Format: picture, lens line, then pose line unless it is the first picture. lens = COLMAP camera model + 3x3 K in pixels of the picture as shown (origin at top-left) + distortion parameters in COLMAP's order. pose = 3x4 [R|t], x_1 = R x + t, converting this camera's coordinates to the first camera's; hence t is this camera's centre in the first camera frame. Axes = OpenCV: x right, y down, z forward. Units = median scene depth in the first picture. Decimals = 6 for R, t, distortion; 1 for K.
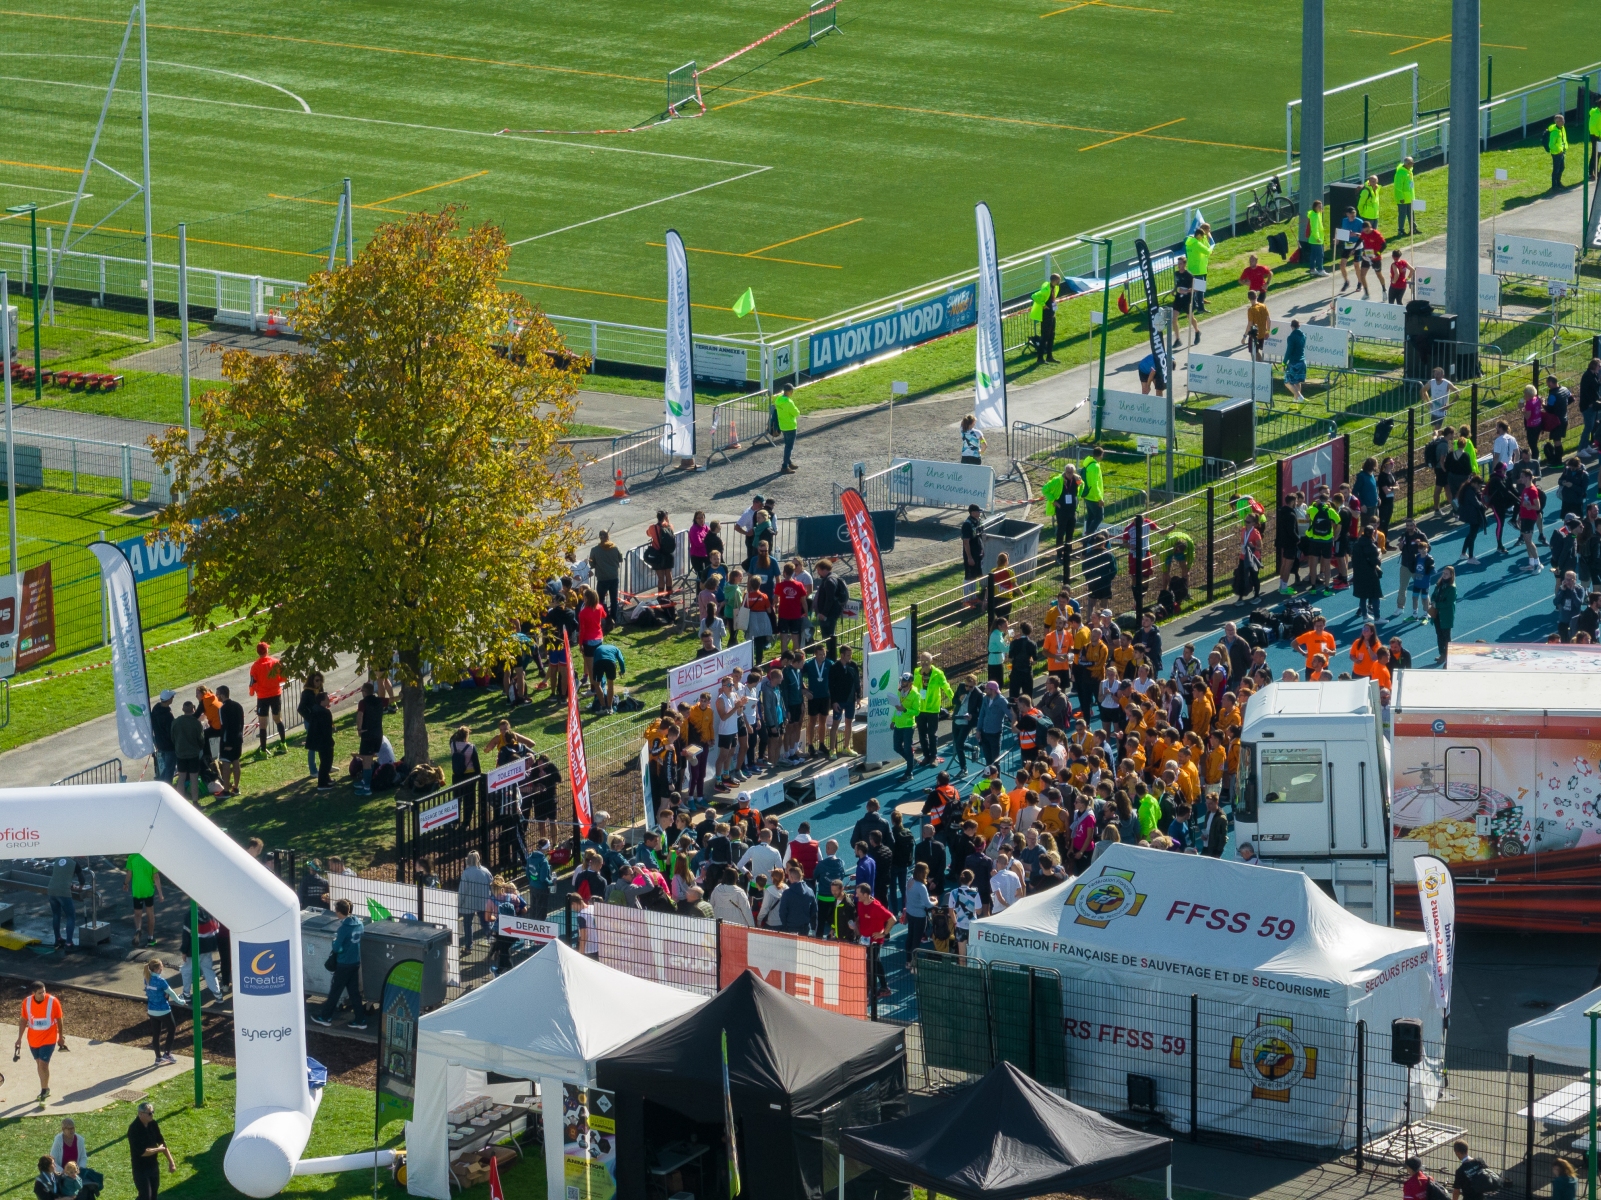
lens RADIAL K [[7831.7, 0, 800.5], [0, 7831.7, 600.0], [0, 0, 1]] dist [0.168549, -0.561943]
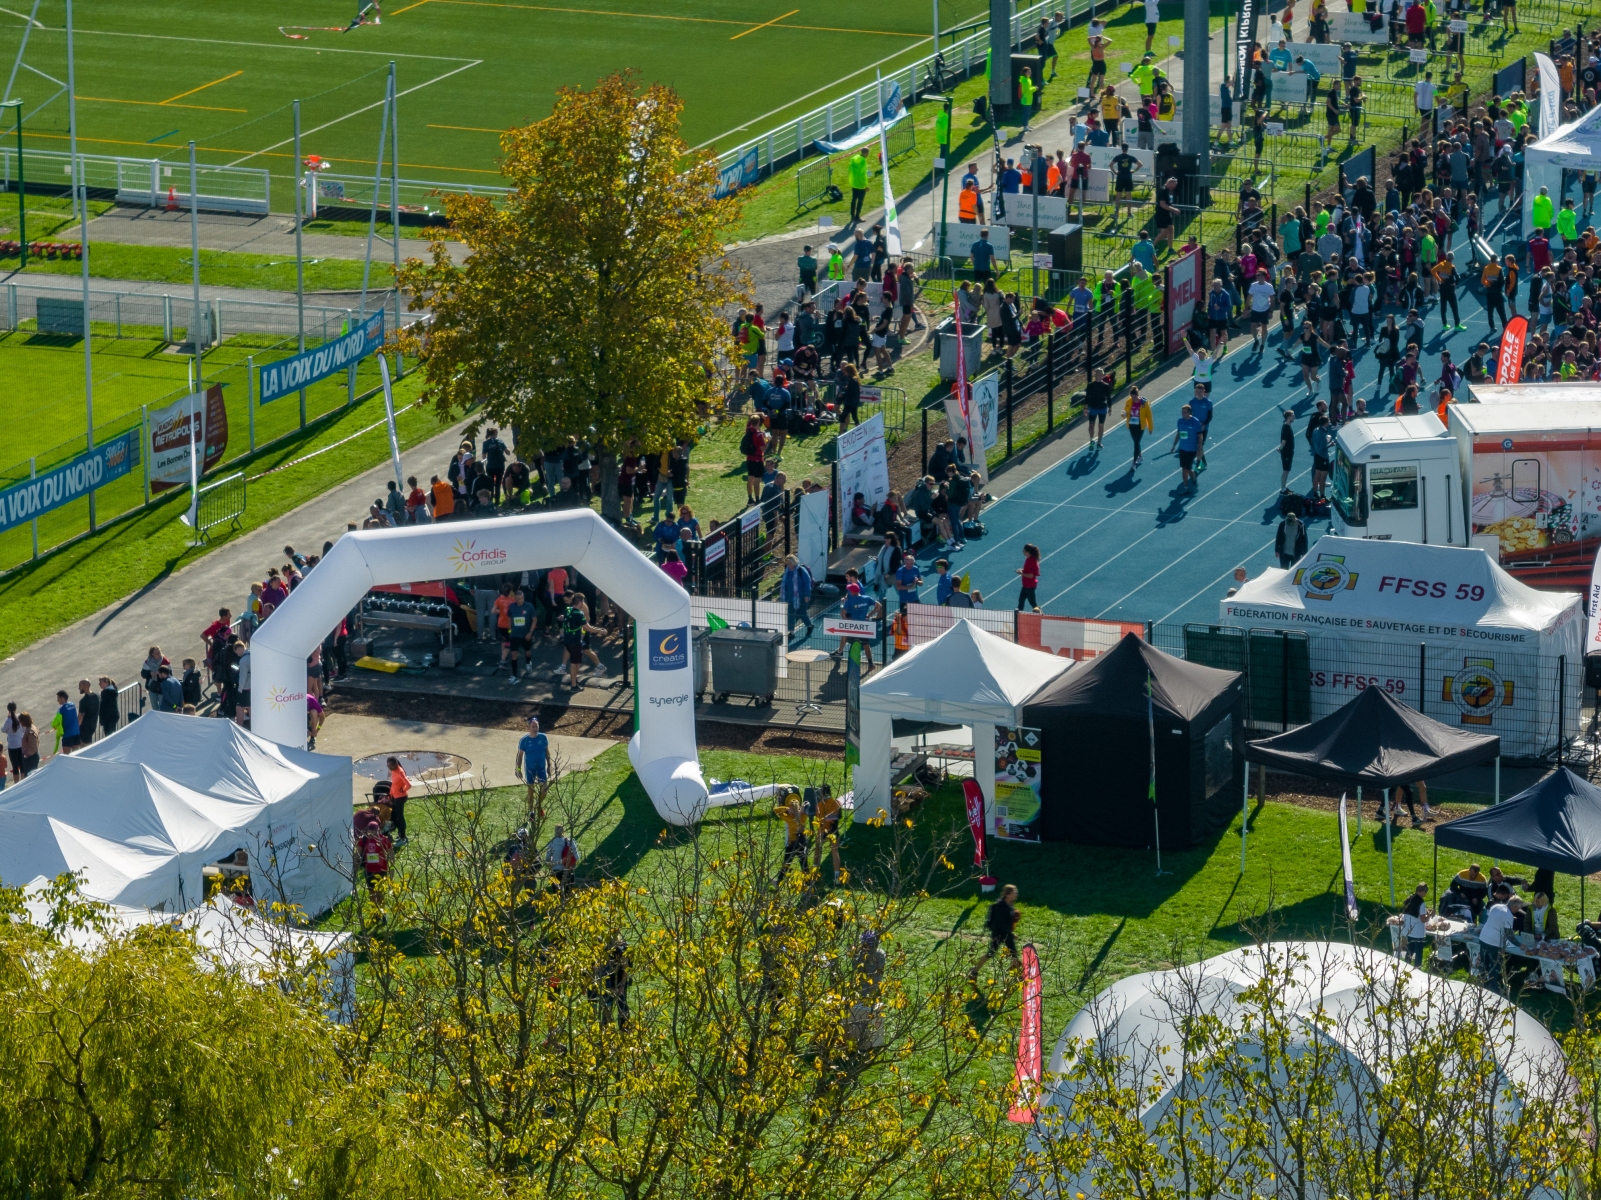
lens RADIAL K [[7831.7, 0, 800.5], [0, 7831.7, 600.0], [0, 0, 1]] dist [0.168549, -0.561943]
pose [[0.983186, -0.043874, 0.177257, -0.267125], [0.042854, 0.999035, 0.009578, 0.024991], [-0.177506, -0.001821, 0.984118, -0.245615]]
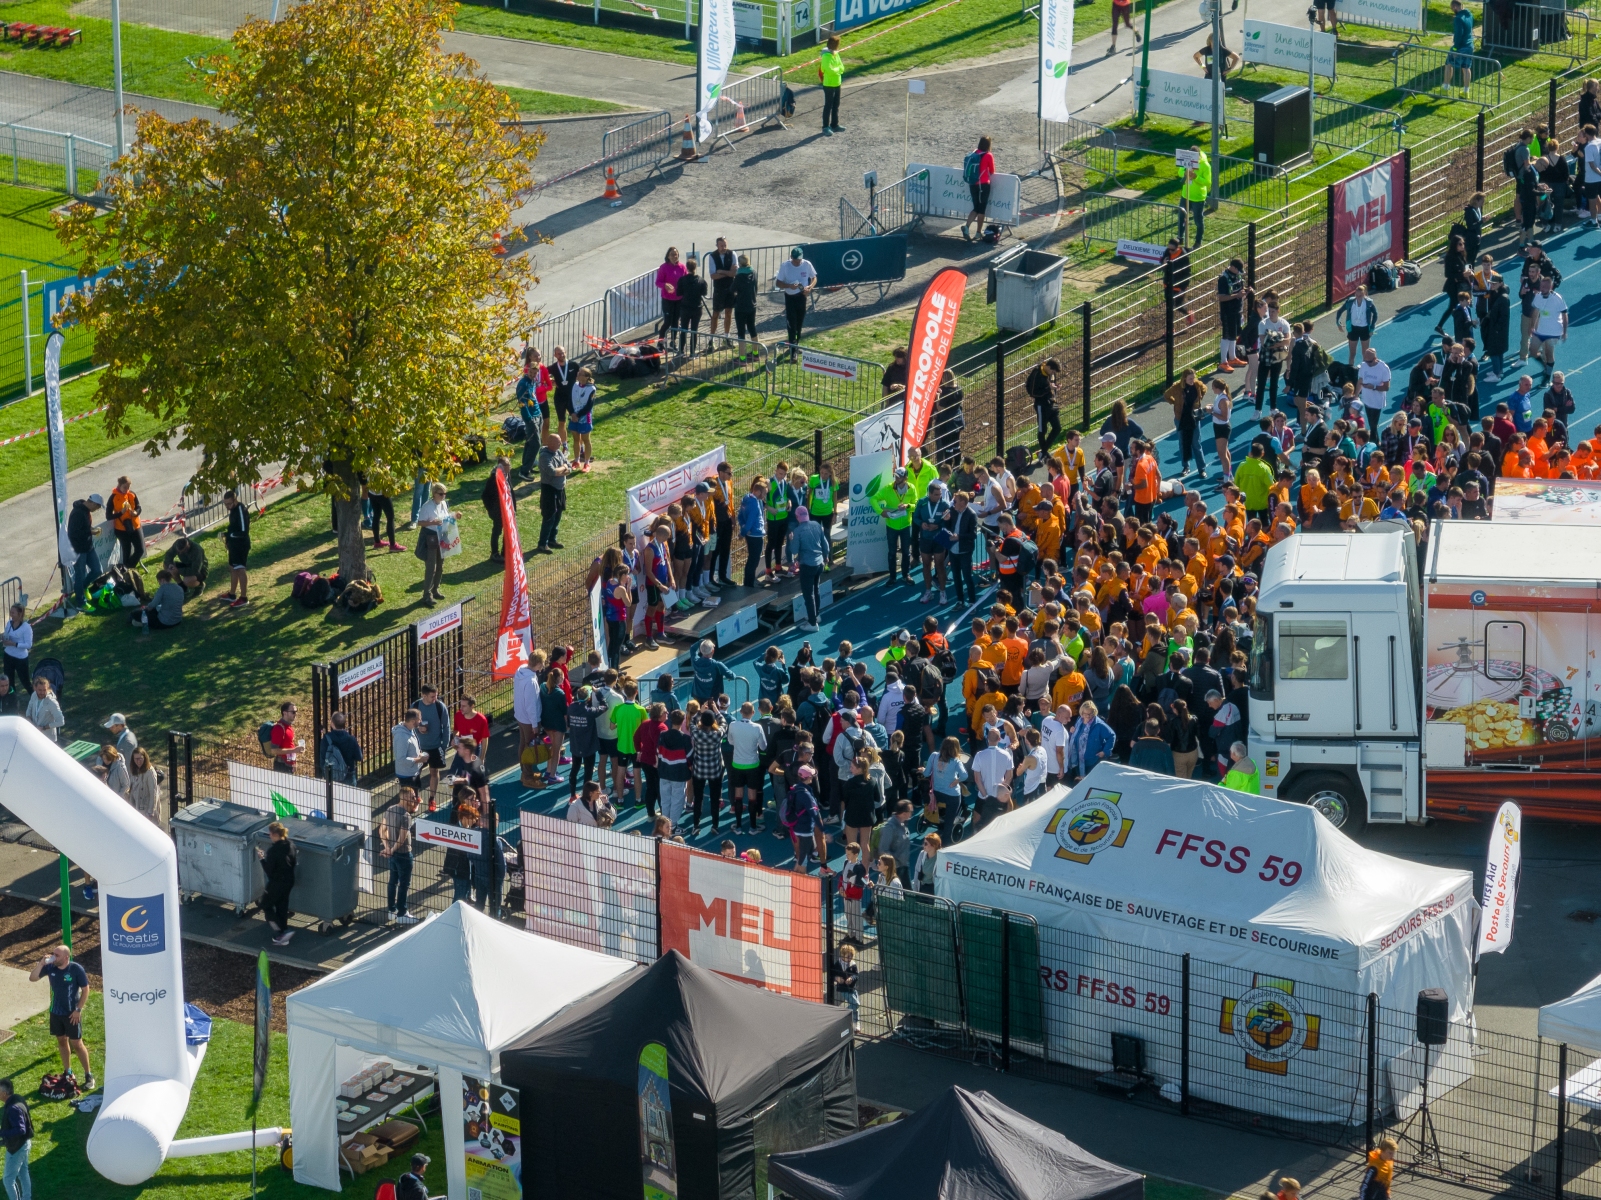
lens RADIAL K [[7831.7, 0, 800.5], [0, 7831.7, 600.0], [0, 0, 1]] dist [0.168549, -0.561943]
pose [[0.999761, 0.006933, -0.020715, 0.023625], [-0.004905, 0.995334, 0.096360, -0.070837], [0.021286, -0.096235, 0.995131, 0.116926]]
